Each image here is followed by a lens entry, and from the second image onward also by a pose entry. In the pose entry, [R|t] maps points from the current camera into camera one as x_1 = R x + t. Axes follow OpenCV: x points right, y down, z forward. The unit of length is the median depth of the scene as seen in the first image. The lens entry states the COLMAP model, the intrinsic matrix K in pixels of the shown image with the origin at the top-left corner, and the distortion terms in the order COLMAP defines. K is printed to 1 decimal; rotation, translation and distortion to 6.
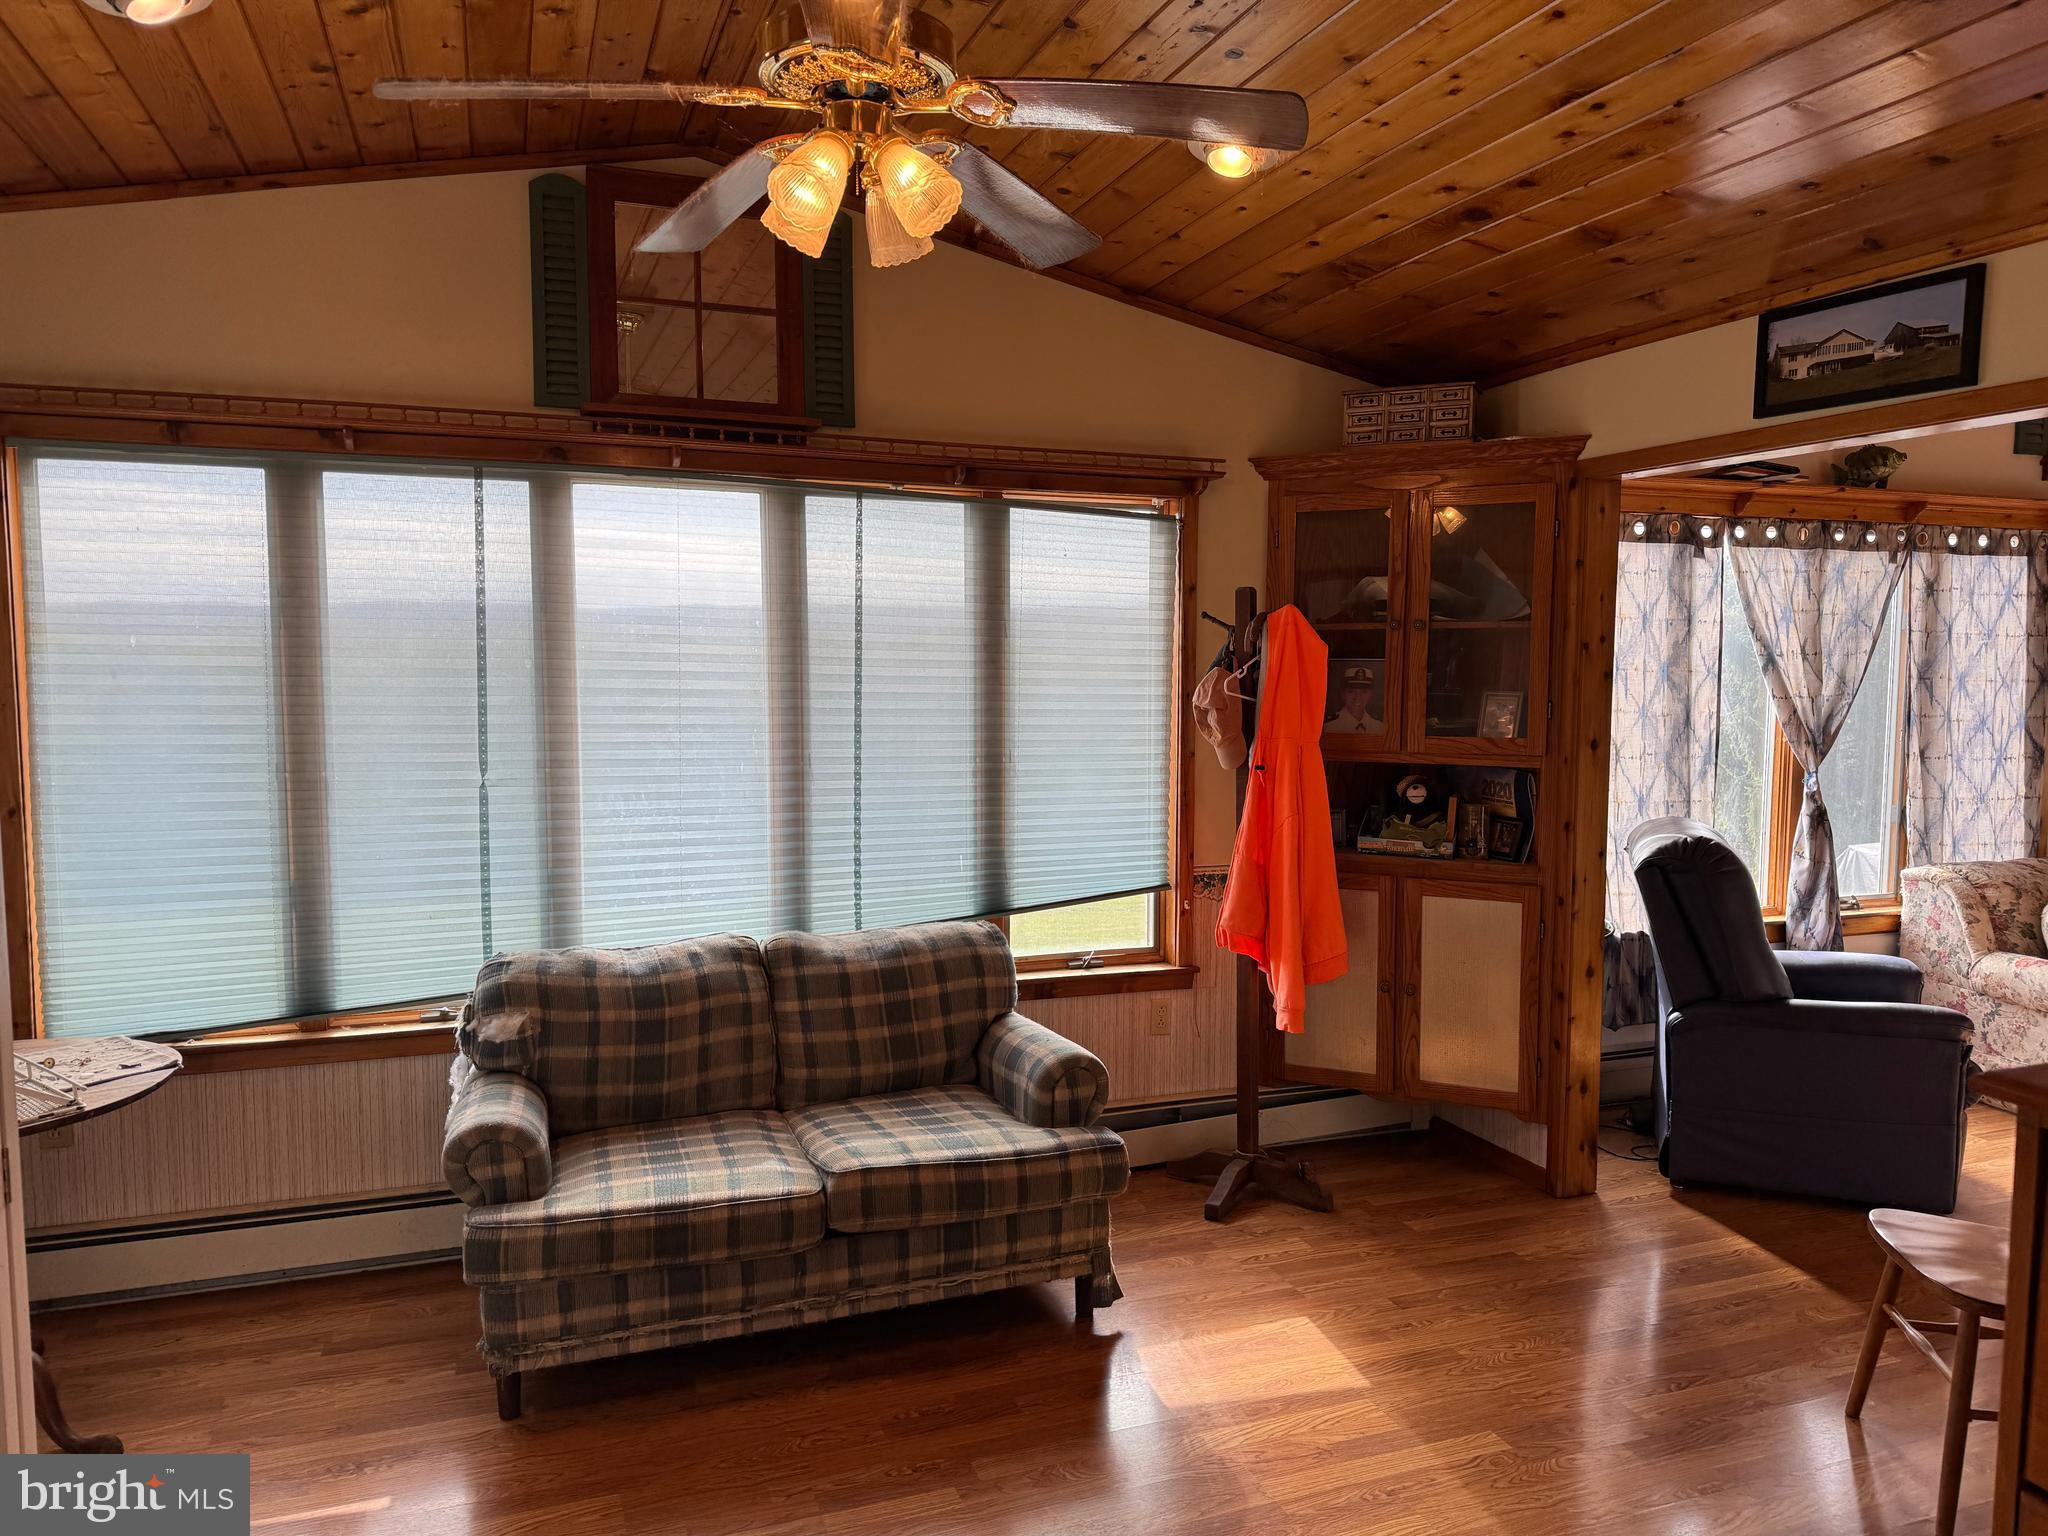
lens RADIAL K [[1447.9, 0, 1020.2], [0, 1447.9, 759.3], [0, 0, 1]] dist [0.034470, -0.039119]
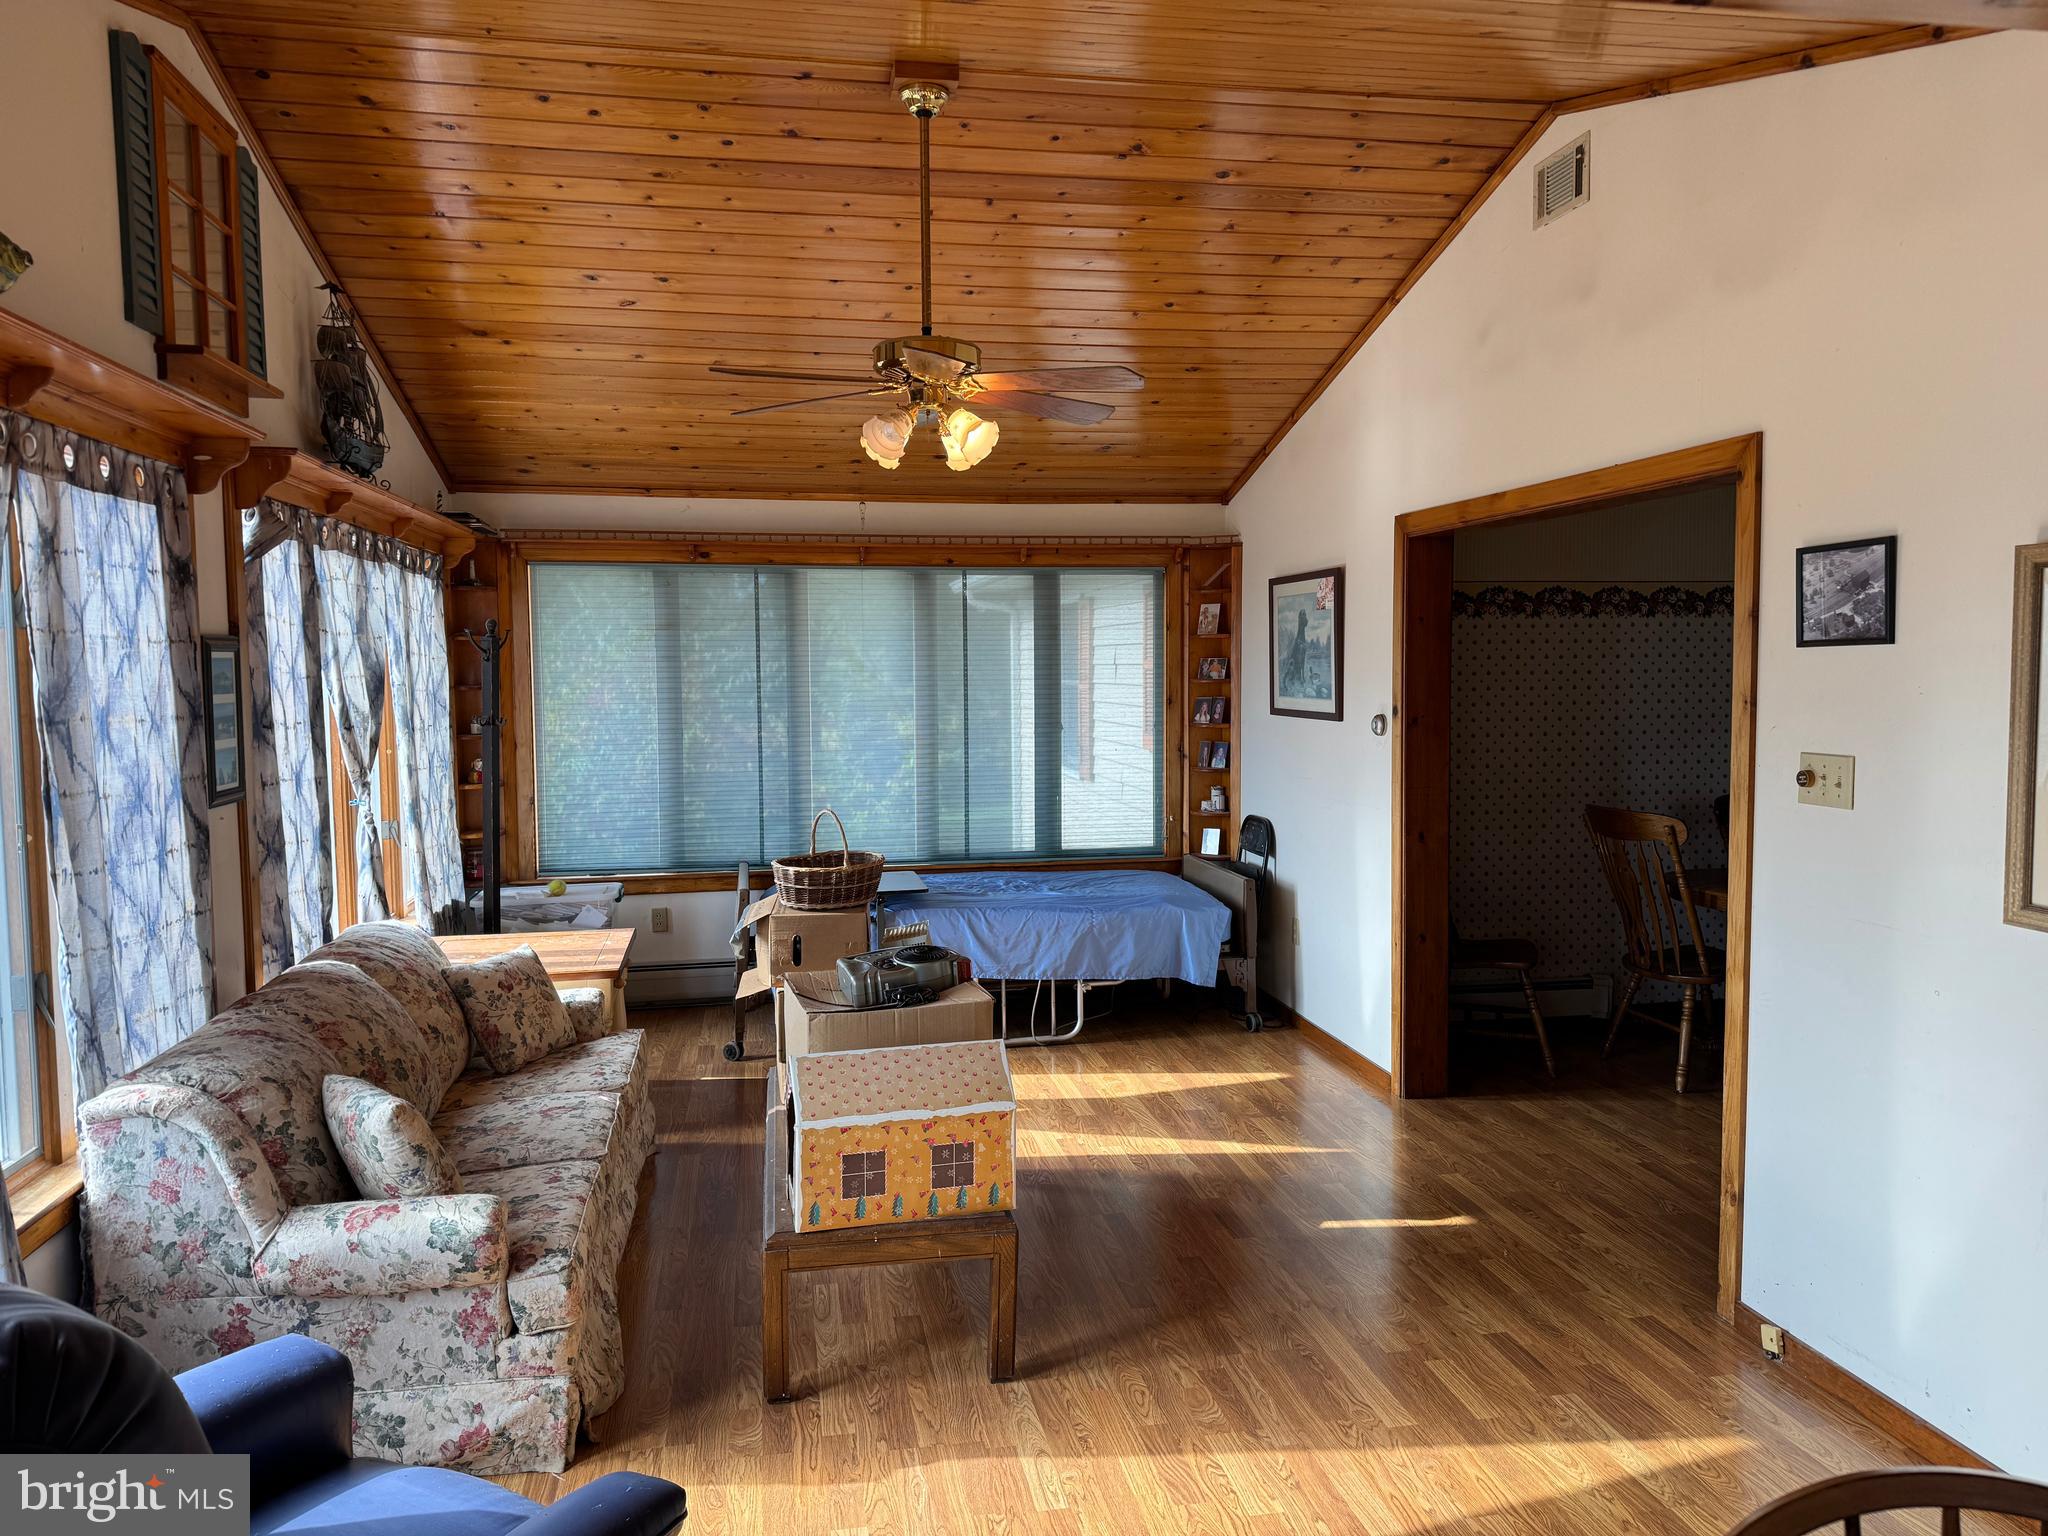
lens RADIAL K [[1447.9, 0, 1020.6], [0, 1447.9, 764.0], [0, 0, 1]] dist [0.034470, -0.039119]
pose [[0.182781, -0.074032, 0.980362, 0.186020], [0.082682, 0.994786, 0.059706, -0.045444], [-0.979671, 0.070146, 0.187949, 0.598393]]
